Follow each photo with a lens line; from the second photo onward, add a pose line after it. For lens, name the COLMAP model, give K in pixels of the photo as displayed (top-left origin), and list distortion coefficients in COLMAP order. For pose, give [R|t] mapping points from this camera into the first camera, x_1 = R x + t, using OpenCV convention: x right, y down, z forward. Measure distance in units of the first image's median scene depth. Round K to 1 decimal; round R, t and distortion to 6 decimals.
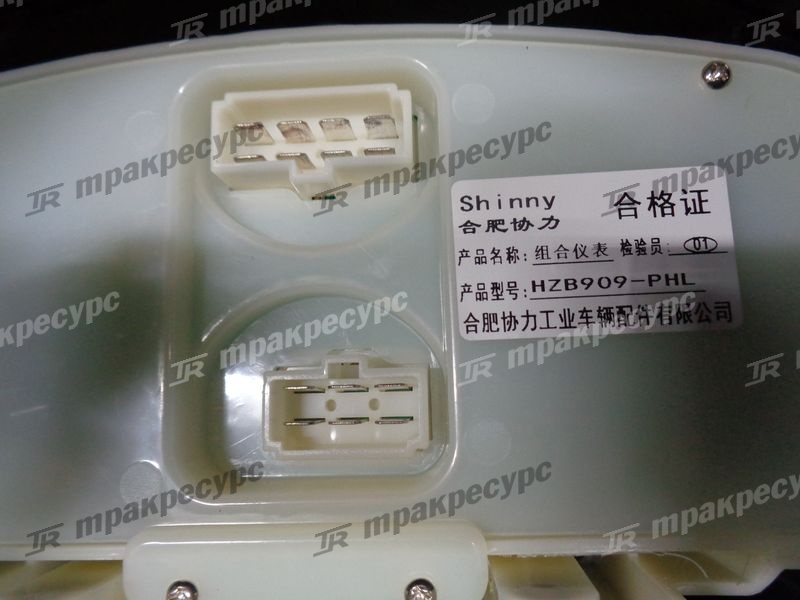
lens RADIAL K [[594.3, 0, 400.0], [0, 594.3, 300.0], [0, 0, 1]] dist [-0.002701, -0.001327]
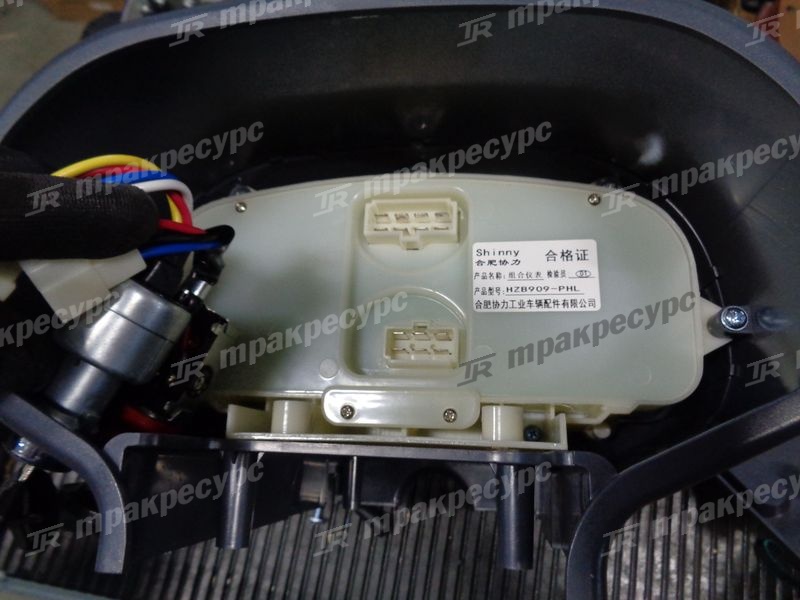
lens RADIAL K [[594.3, 0, 400.0], [0, 594.3, 300.0], [0, 0, 1]] dist [-0.002701, -0.001327]
pose [[0.995076, 0.041732, -0.089897, 0.024394], [-0.052028, 0.991954, -0.115416, 0.291887], [0.084357, 0.119525, 0.989241, -1.230336]]
